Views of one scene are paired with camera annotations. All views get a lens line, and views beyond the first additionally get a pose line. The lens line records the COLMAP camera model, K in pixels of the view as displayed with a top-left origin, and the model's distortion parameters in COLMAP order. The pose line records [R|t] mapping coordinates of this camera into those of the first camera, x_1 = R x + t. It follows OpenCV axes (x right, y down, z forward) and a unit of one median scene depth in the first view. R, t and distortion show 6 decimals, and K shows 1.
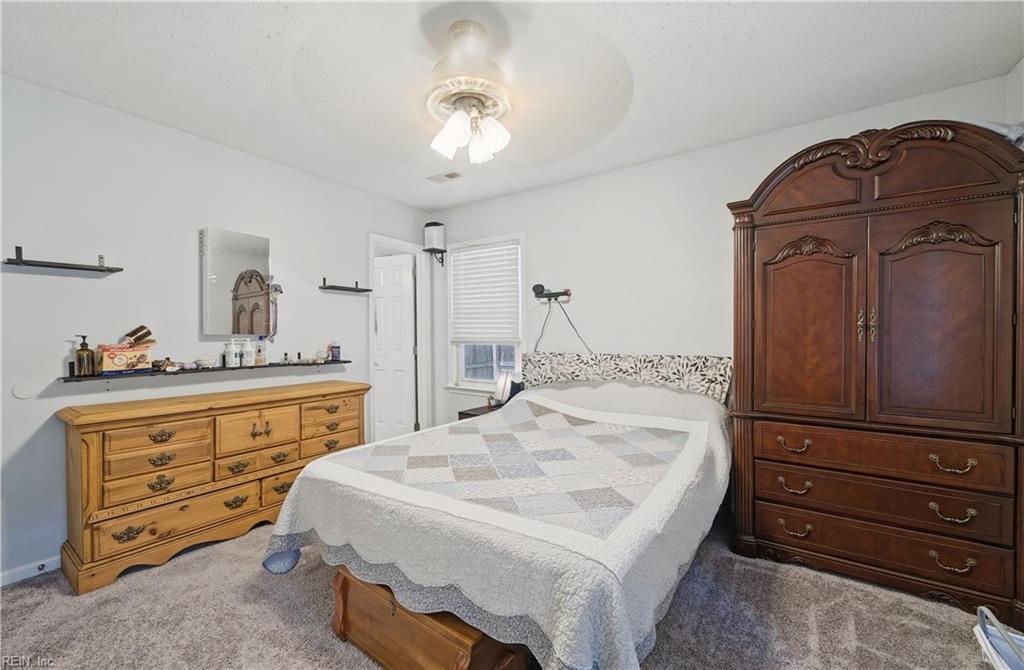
lens RADIAL K [[418.9, 0, 512.0], [0, 418.9, 335.0], [0, 0, 1]] dist [-0.002562, -0.000140]
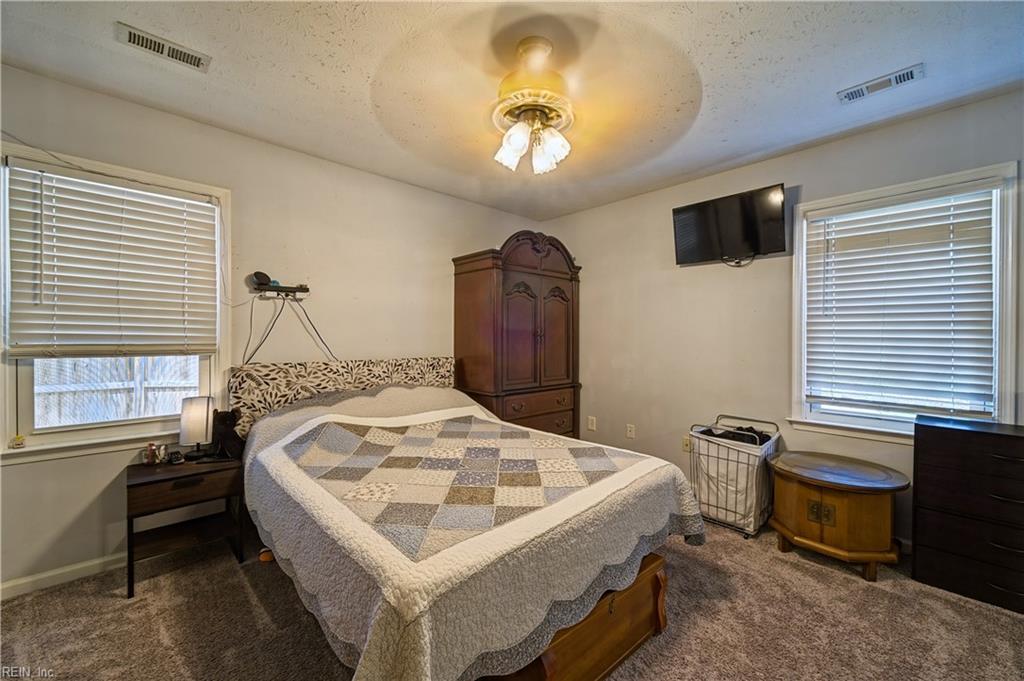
lens RADIAL K [[401.6, 0, 512.0], [0, 401.6, 340.5], [0, 0, 1]] dist [-0.020753, 0.000196]
pose [[0.194985, -0.000282, 0.980806, -0.620357], [-0.002741, 0.999996, 0.000832, -0.001600], [-0.980802, -0.002851, 0.194983, 0.499851]]
